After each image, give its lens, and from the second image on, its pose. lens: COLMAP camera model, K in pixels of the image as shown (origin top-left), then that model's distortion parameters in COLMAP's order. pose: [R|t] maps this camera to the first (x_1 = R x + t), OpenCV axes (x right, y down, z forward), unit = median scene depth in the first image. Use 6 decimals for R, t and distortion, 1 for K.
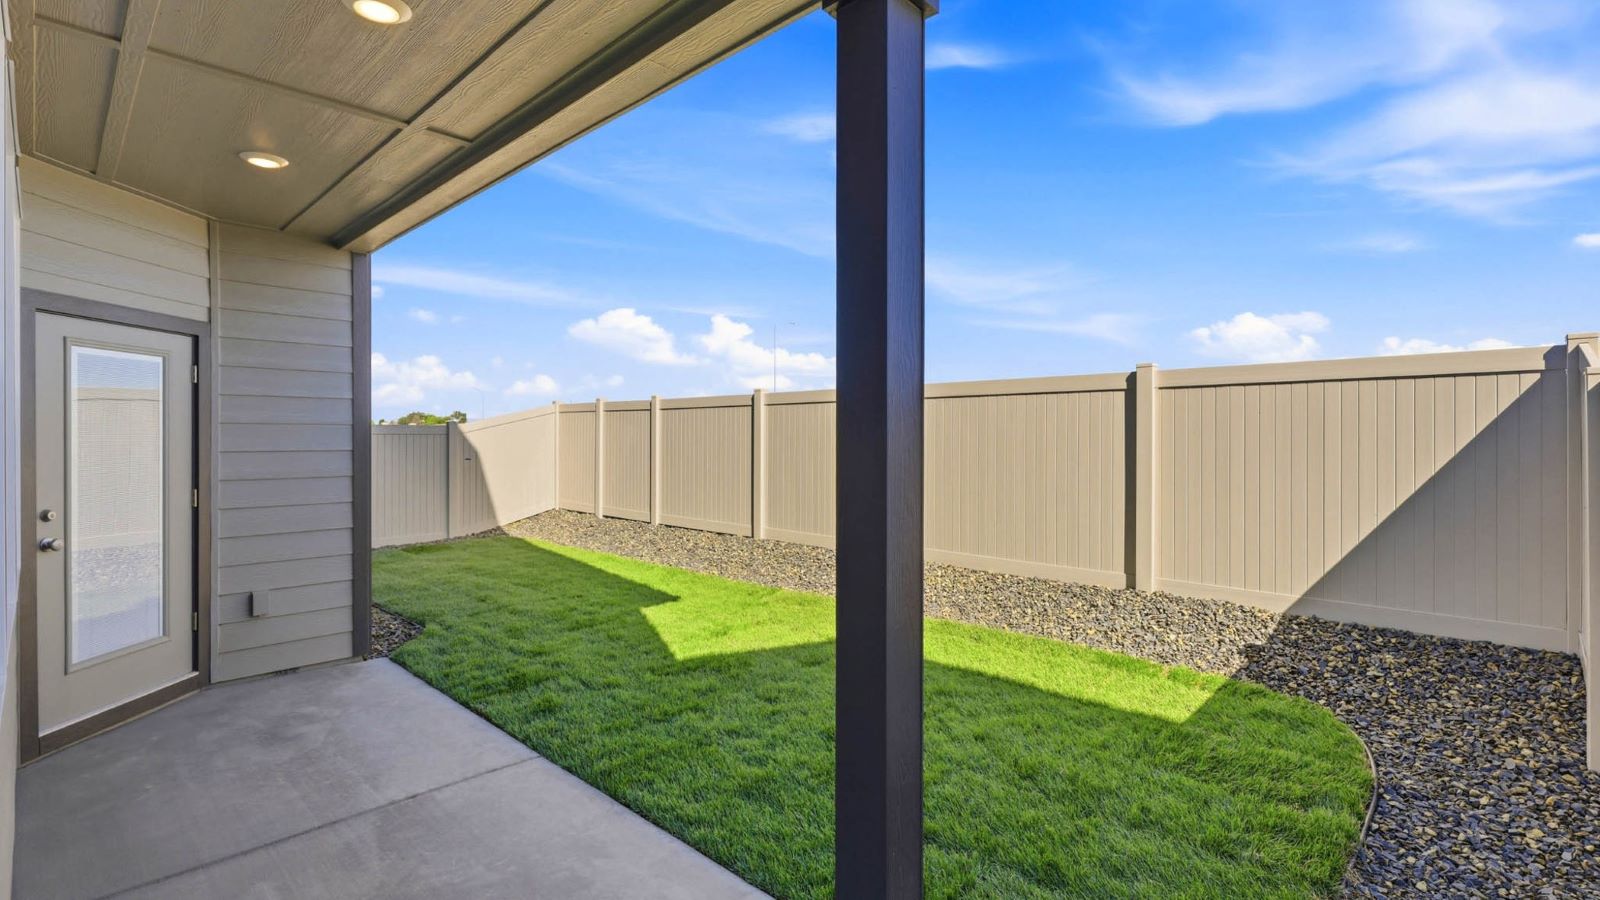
lens RADIAL K [[726.7, 0, 805.3], [0, 726.7, 442.4], [0, 0, 1]] dist [-0.000131, 0.000065]
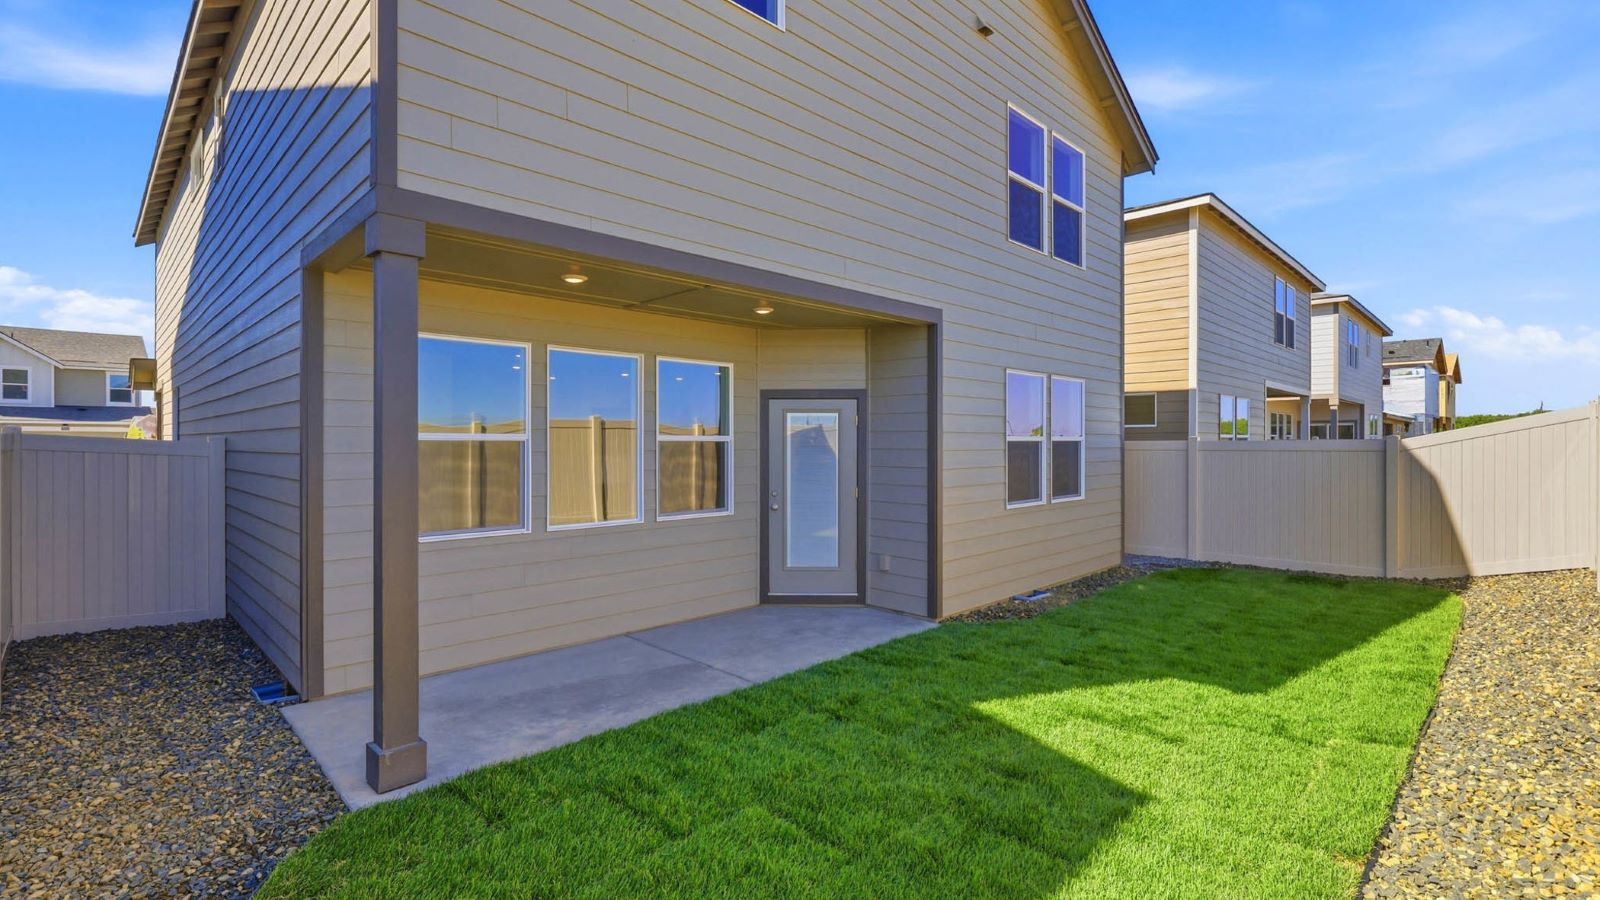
lens RADIAL K [[726.7, 0, 805.3], [0, 726.7, 442.4], [0, 0, 1]] dist [-0.000131, 0.000065]
pose [[-0.022220, 0.005286, -0.999739, 0.910001], [-0.007961, 0.999953, 0.005464, -0.051984], [0.999721, 0.008080, -0.022177, 0.941005]]
